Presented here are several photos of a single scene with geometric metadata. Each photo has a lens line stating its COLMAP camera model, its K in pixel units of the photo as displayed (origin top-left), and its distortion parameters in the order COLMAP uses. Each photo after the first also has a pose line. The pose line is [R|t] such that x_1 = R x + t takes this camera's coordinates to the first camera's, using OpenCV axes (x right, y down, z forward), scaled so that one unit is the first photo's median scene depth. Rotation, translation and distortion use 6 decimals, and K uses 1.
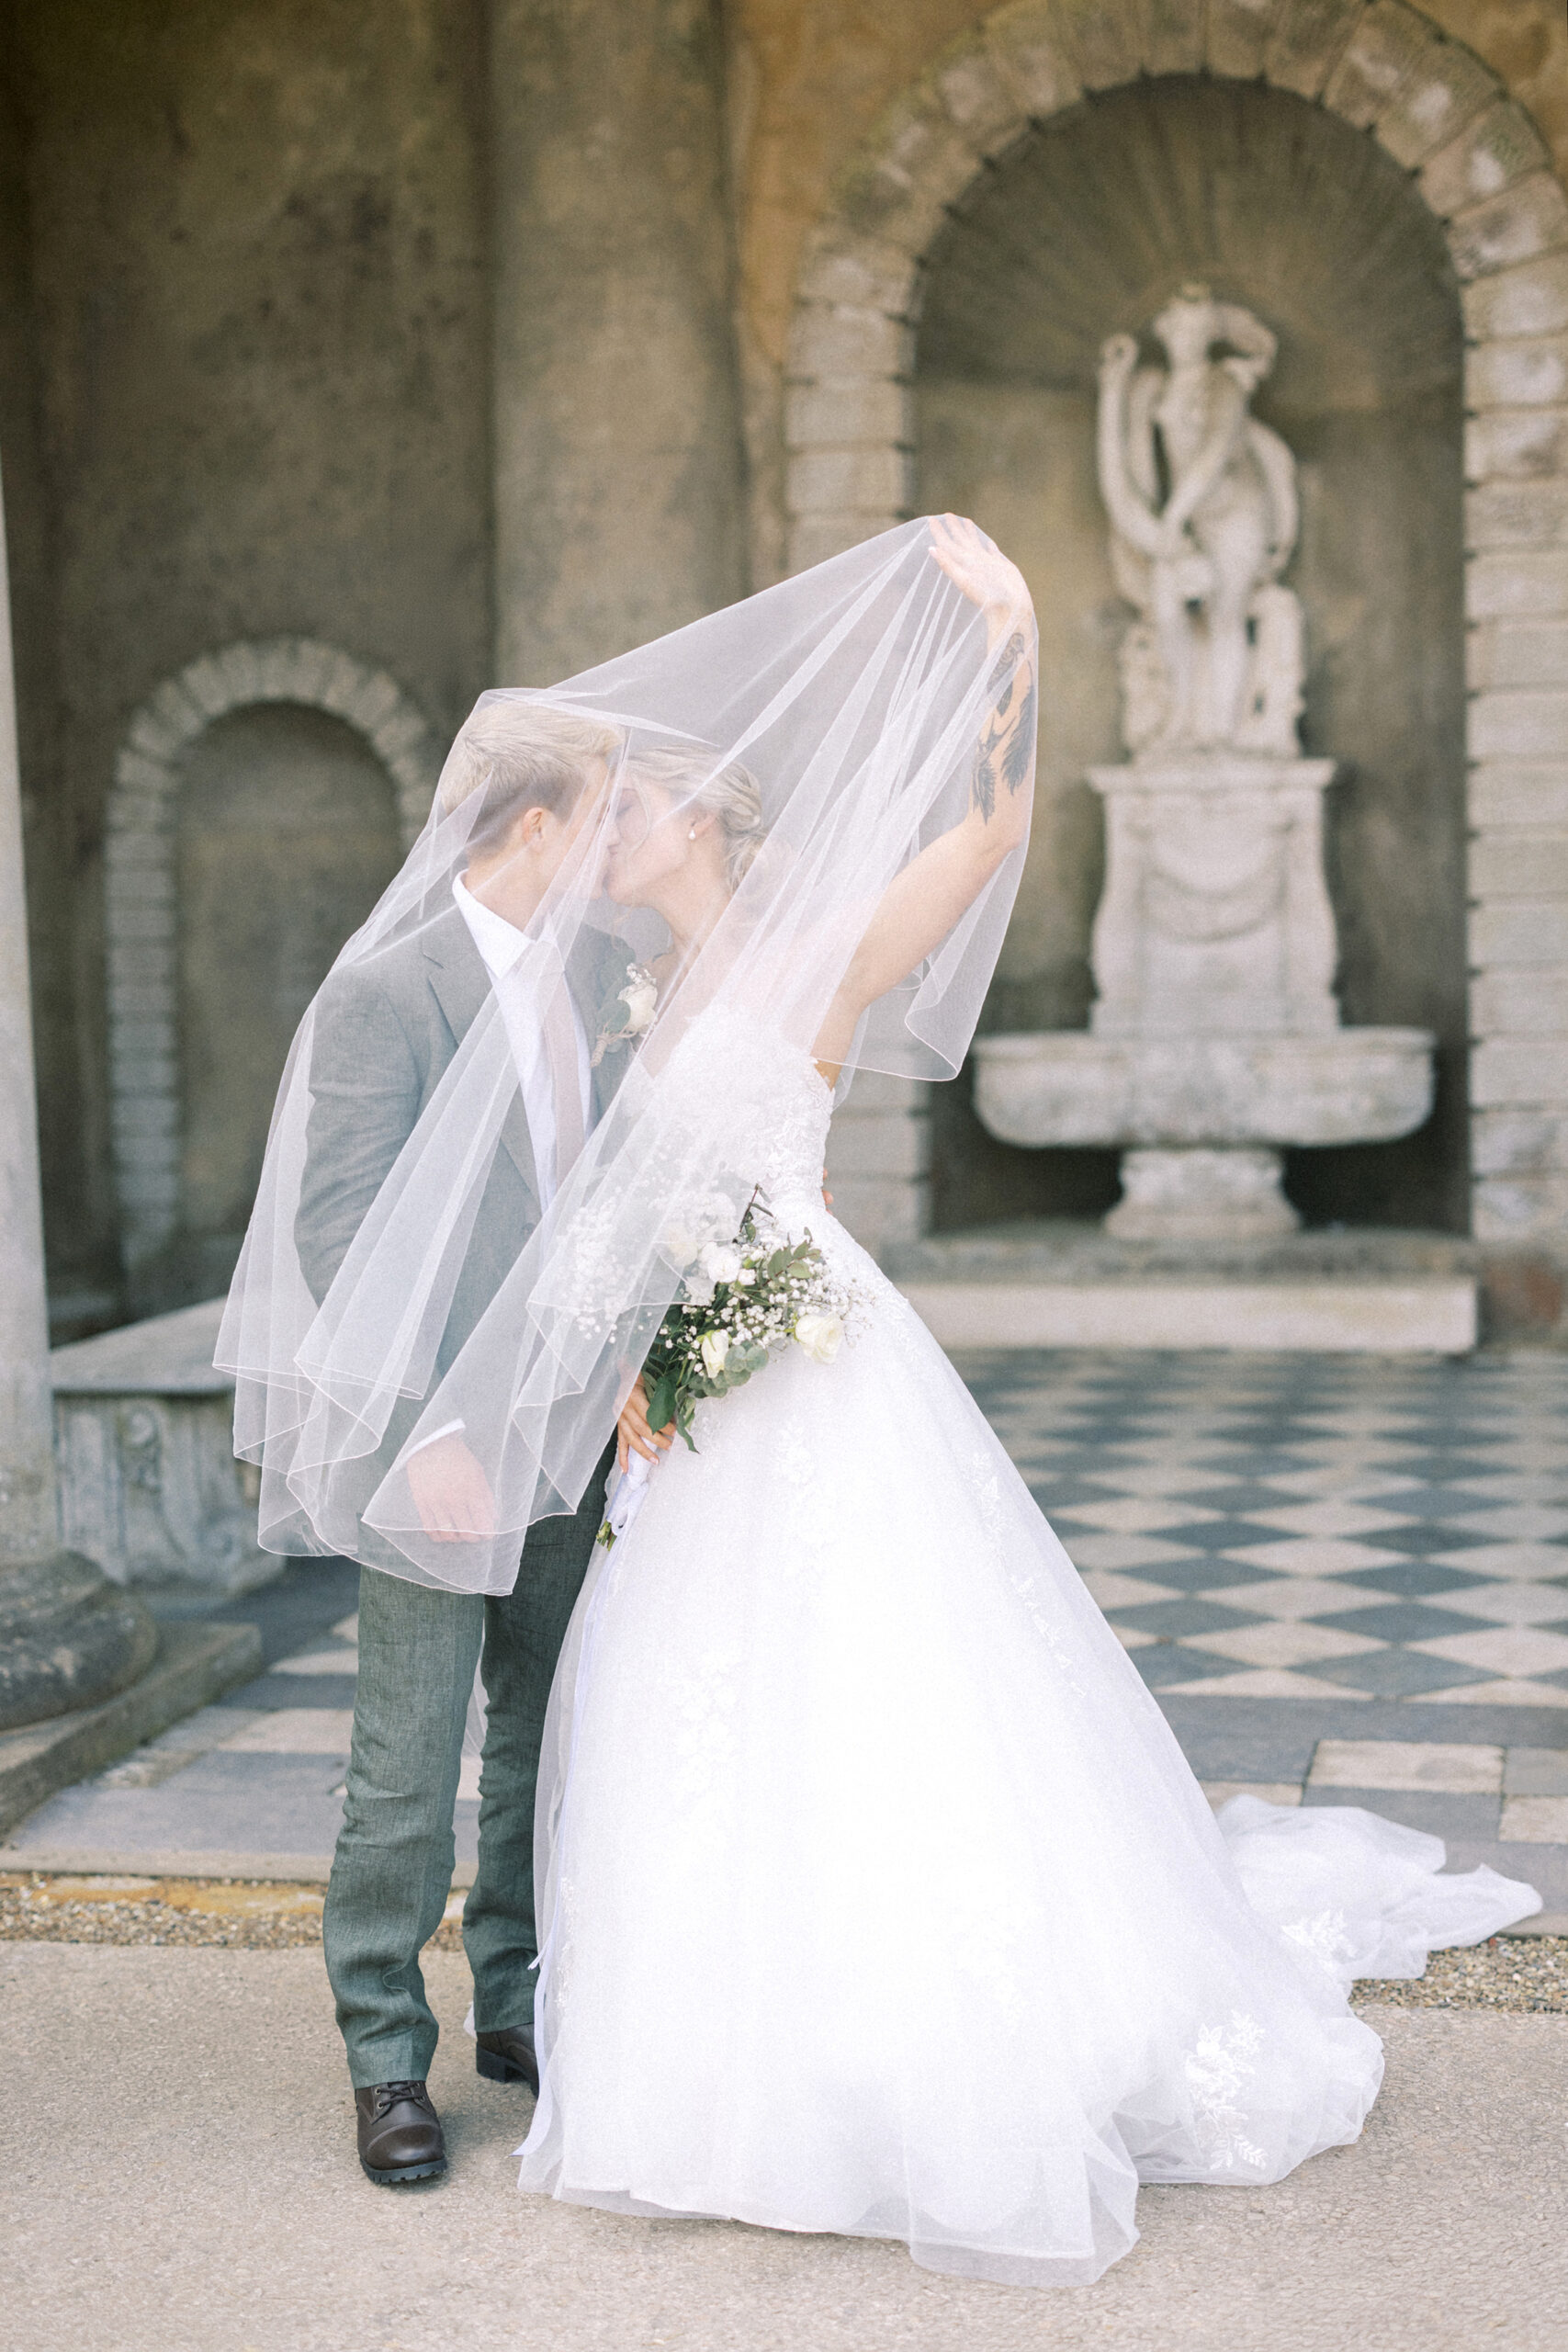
lens RADIAL K [[3509.6, 0, 775.3], [0, 3509.6, 1176.8], [0, 0, 1]] dist [0.024299, 0.000000]
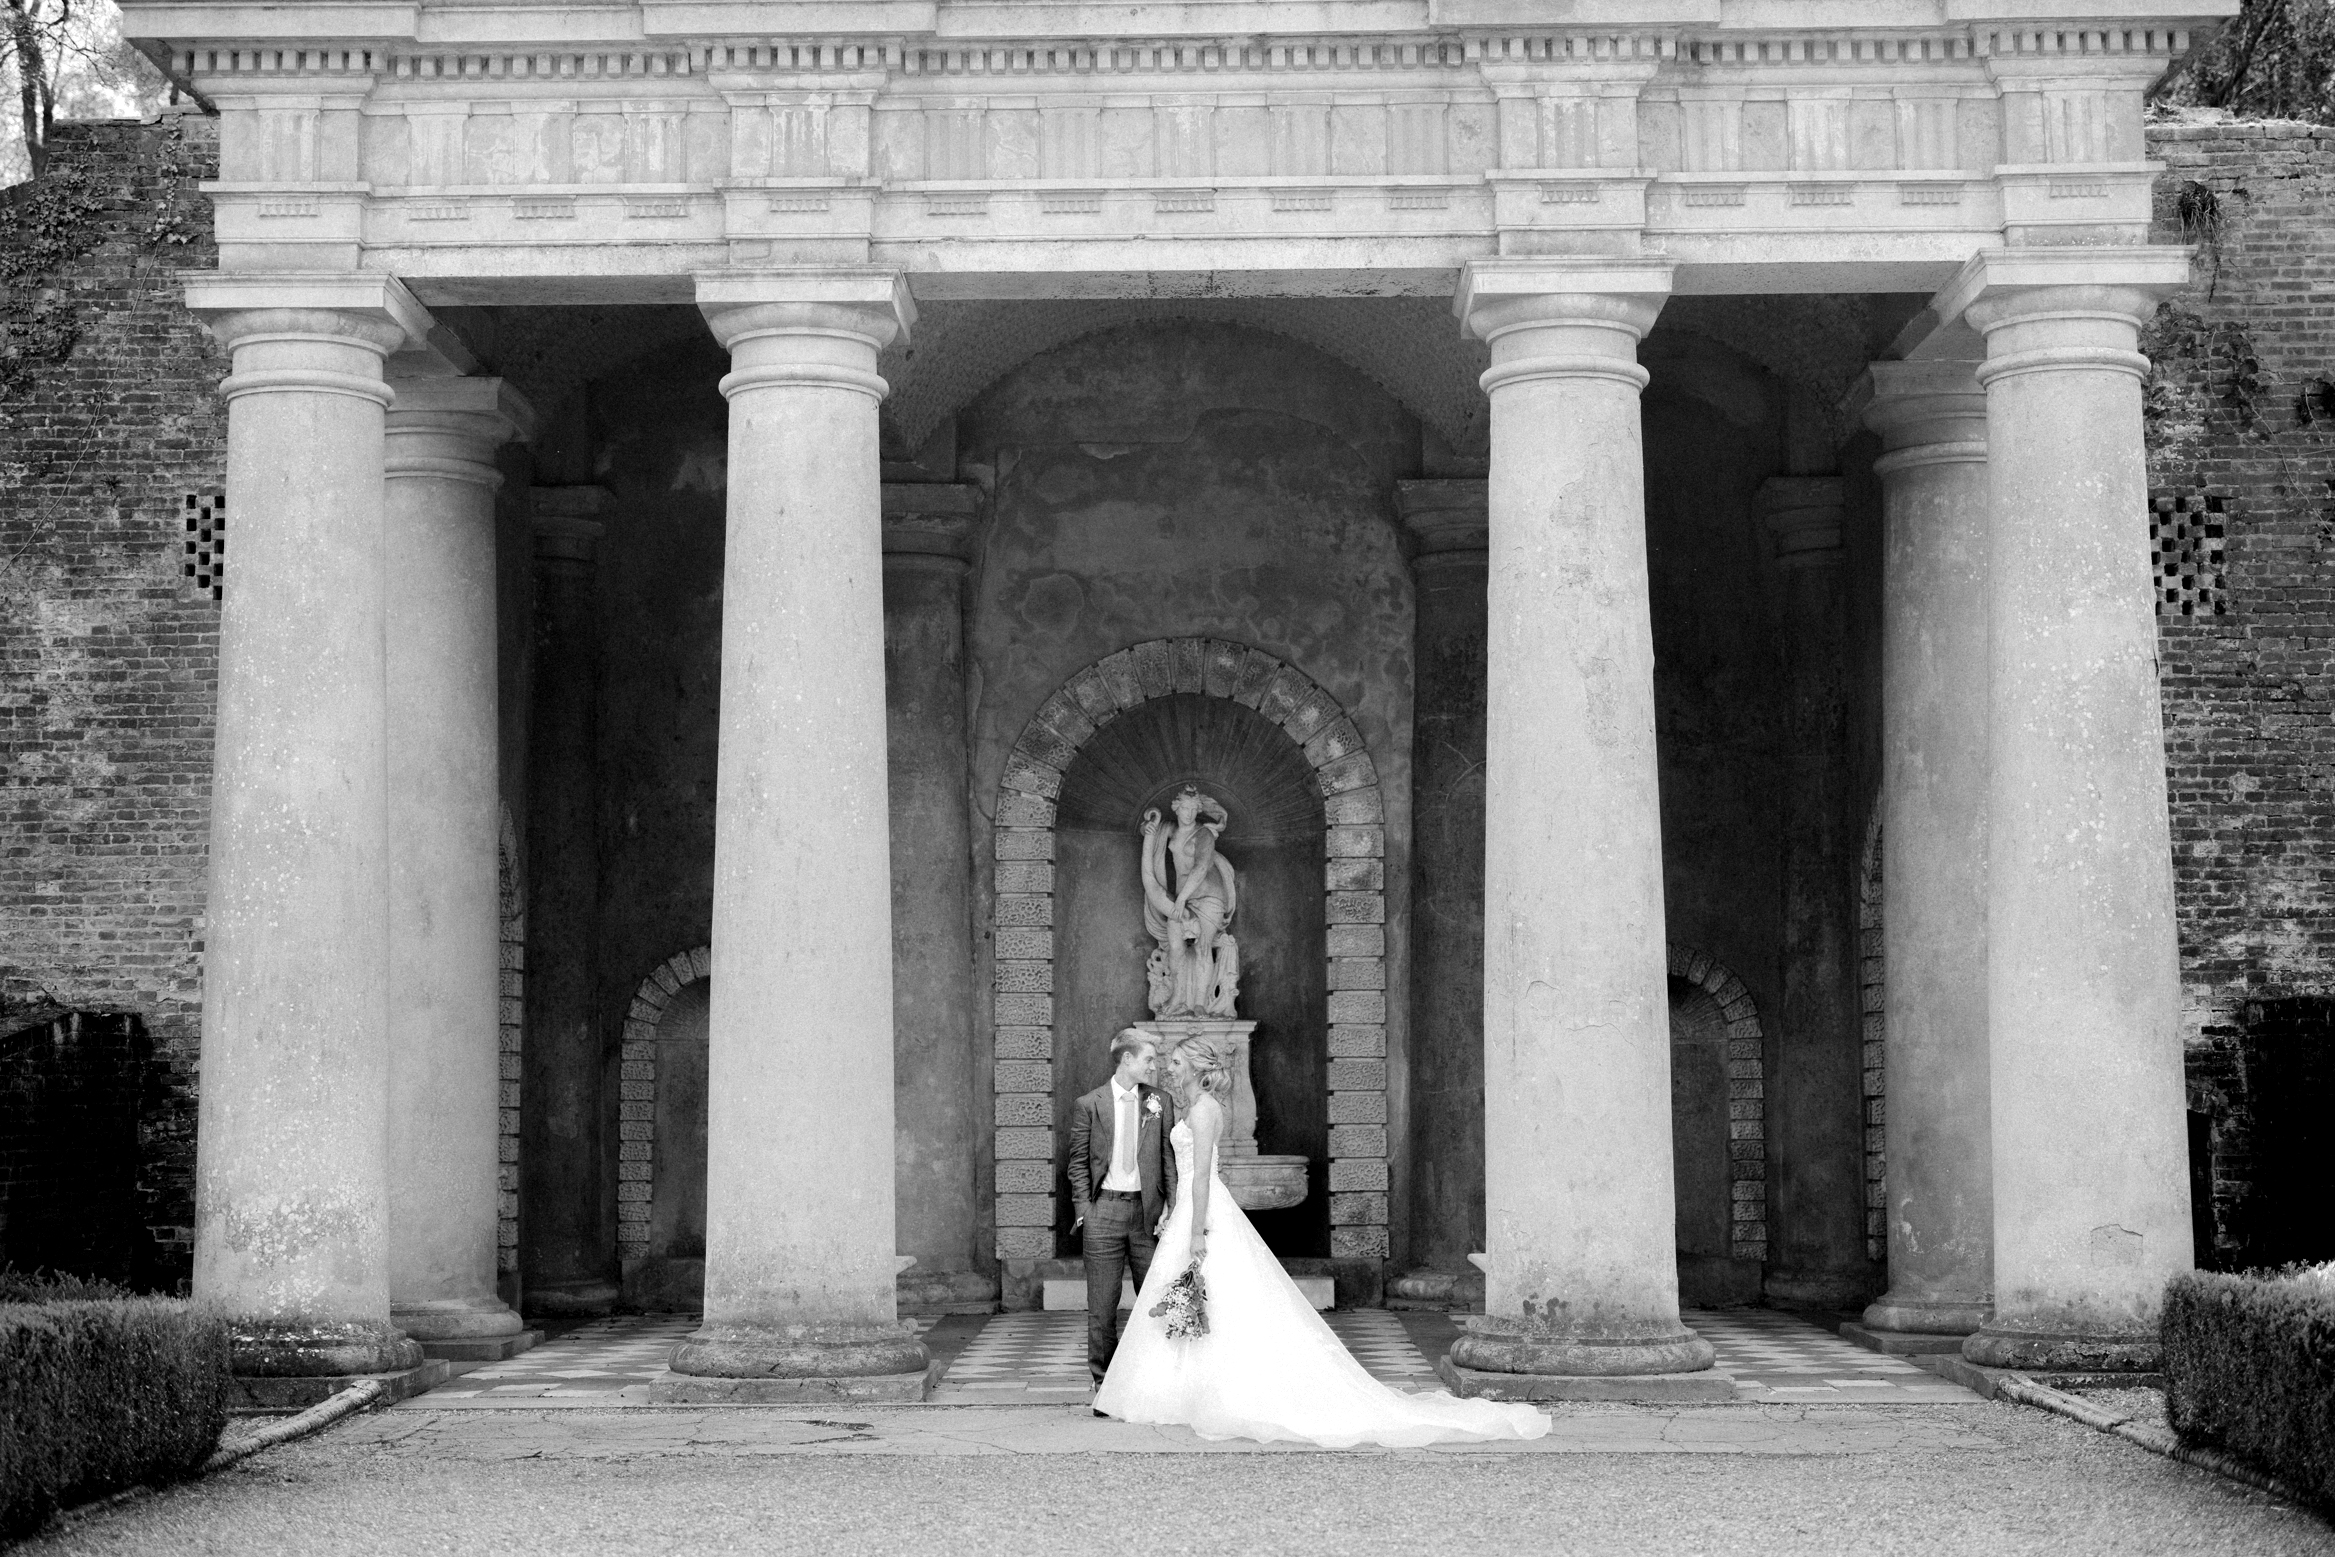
lens RADIAL K [[3339.8, 0, 1160.5], [0, 3339.8, 793.5], [0, 0, 1]] dist [0.034465, 0.000000]
pose [[0.977531, 0.037227, 0.207481, -0.303054], [-0.002217, 0.986043, -0.166474, 0.073484], [-0.210782, 0.162273, 0.963970, -0.872174]]
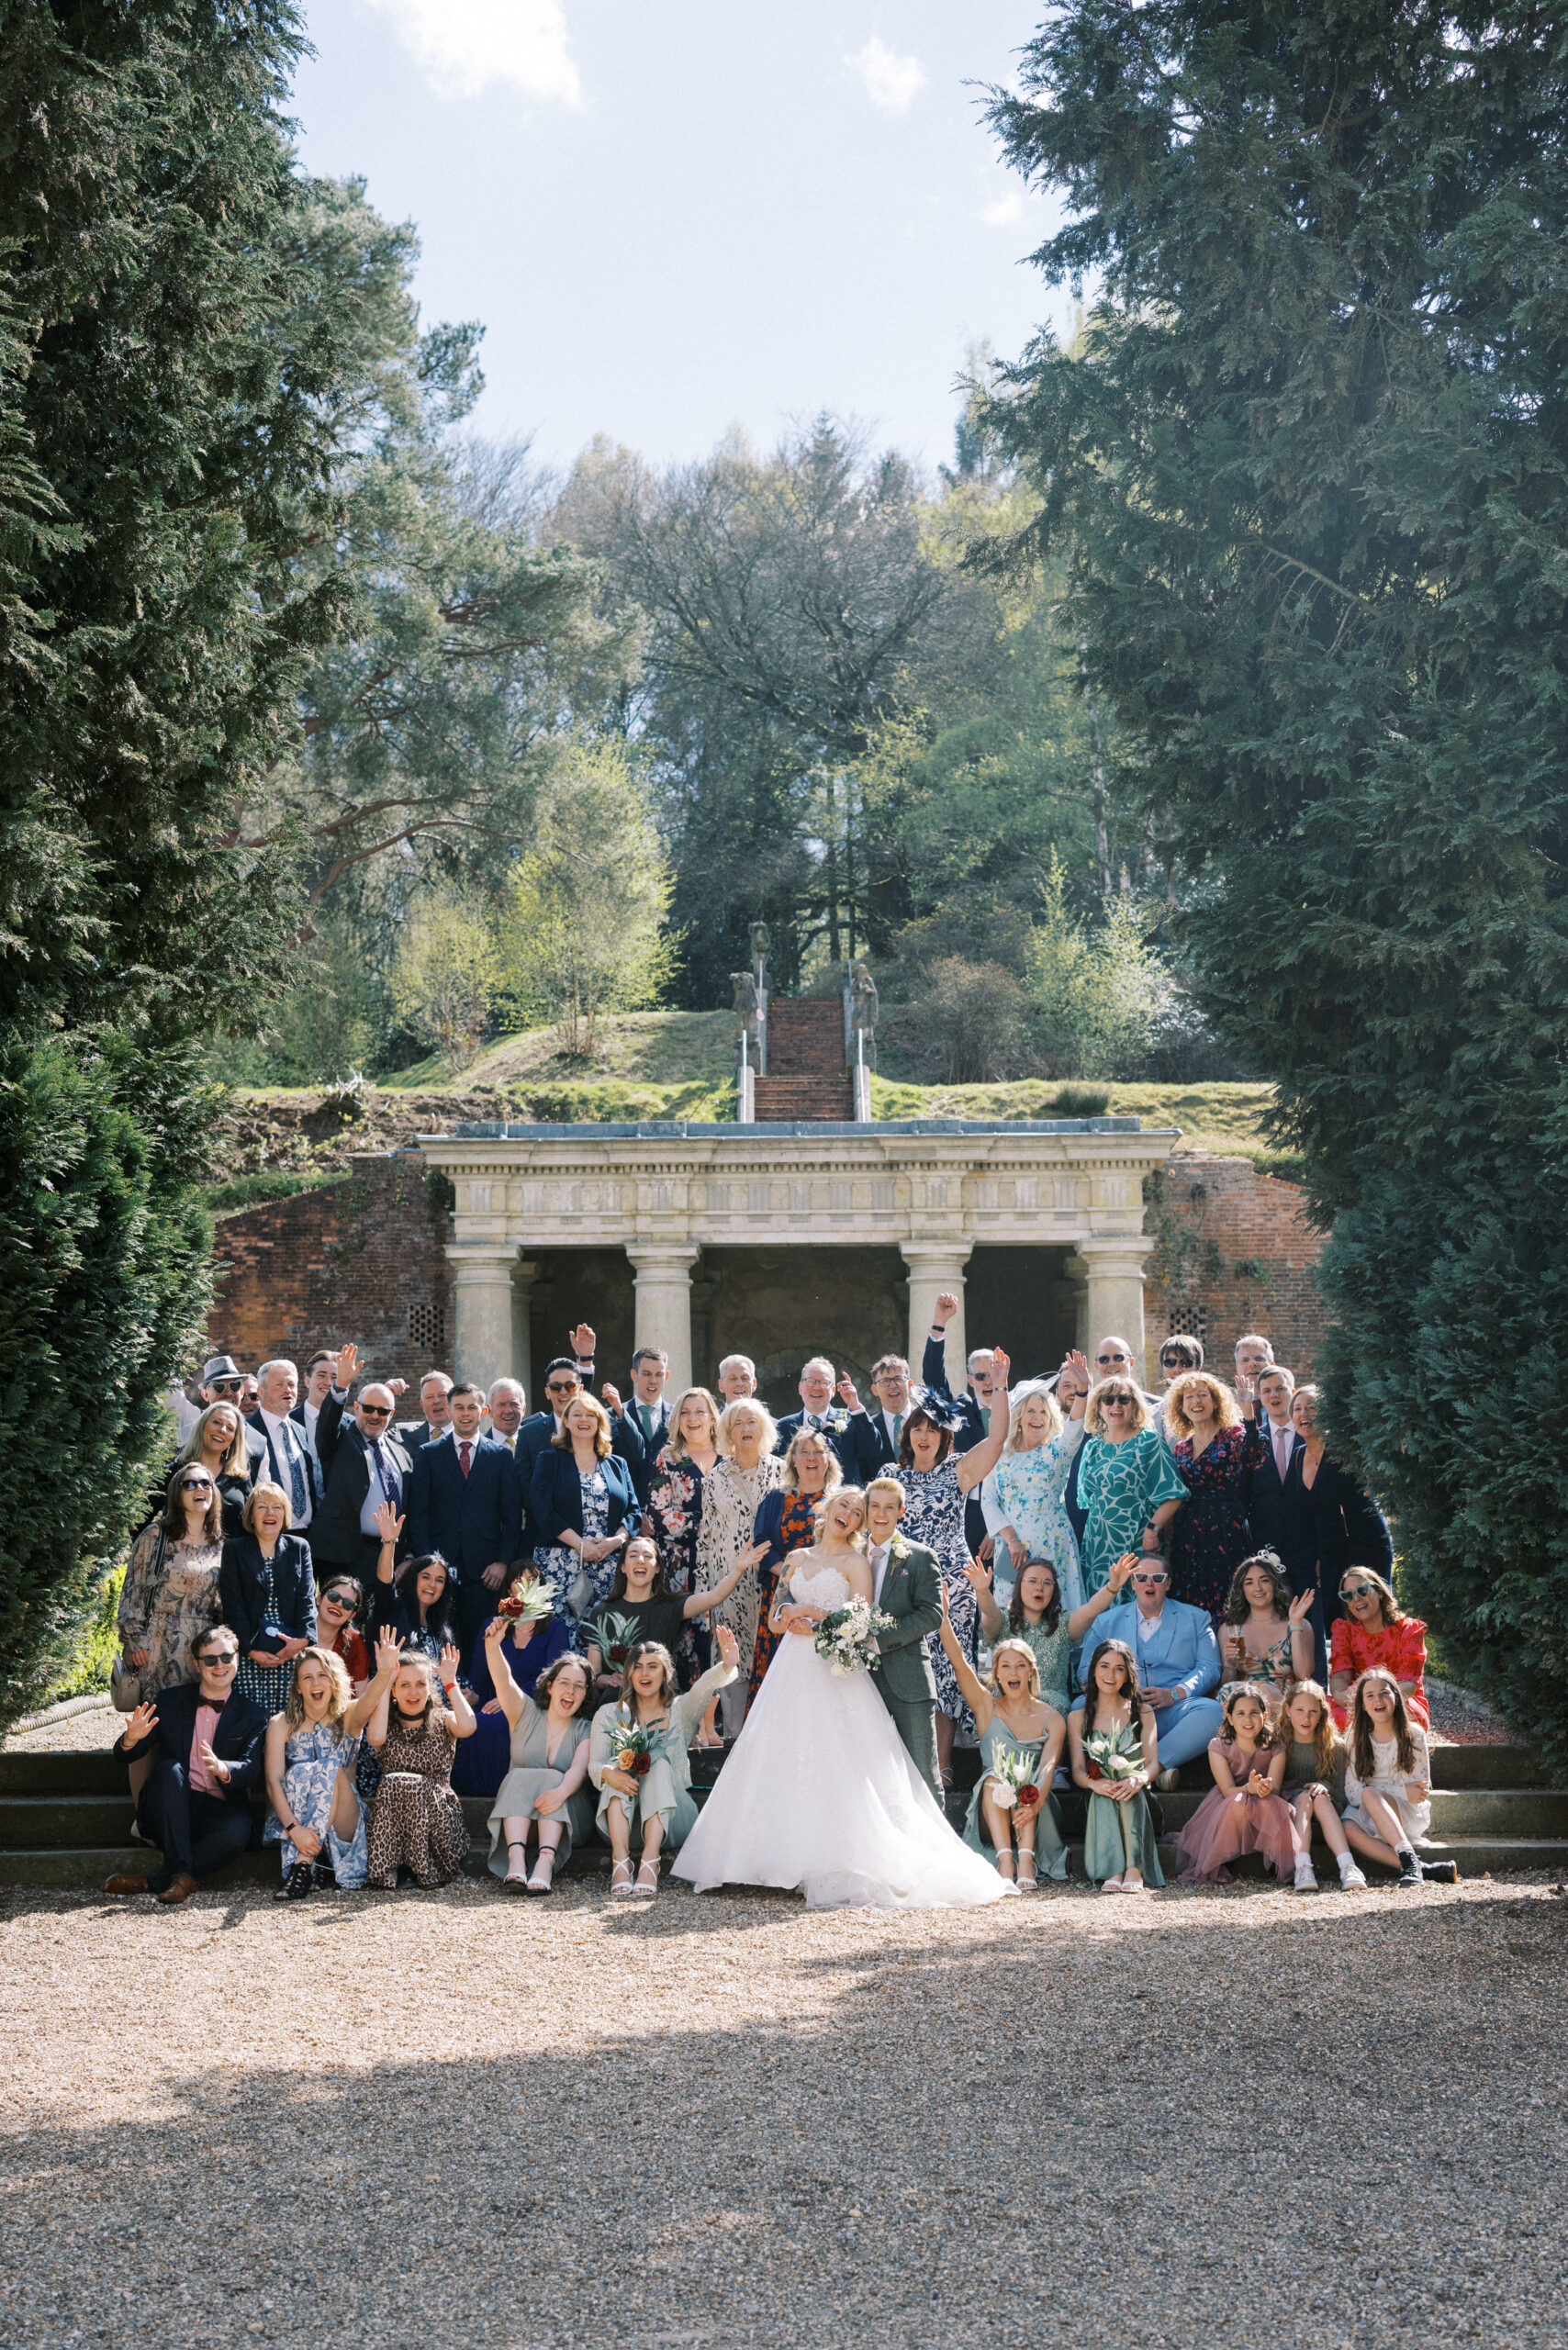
lens RADIAL K [[3507.1, 0, 786.1], [0, 3507.1, 1177.3], [0, 0, 1]] dist [0.024299, 0.000000]
pose [[0.977645, 0.046418, 0.205076, -0.880528], [-0.004840, 0.980038, -0.198752, 0.370553], [-0.210208, 0.193316, 0.958354, -3.547451]]
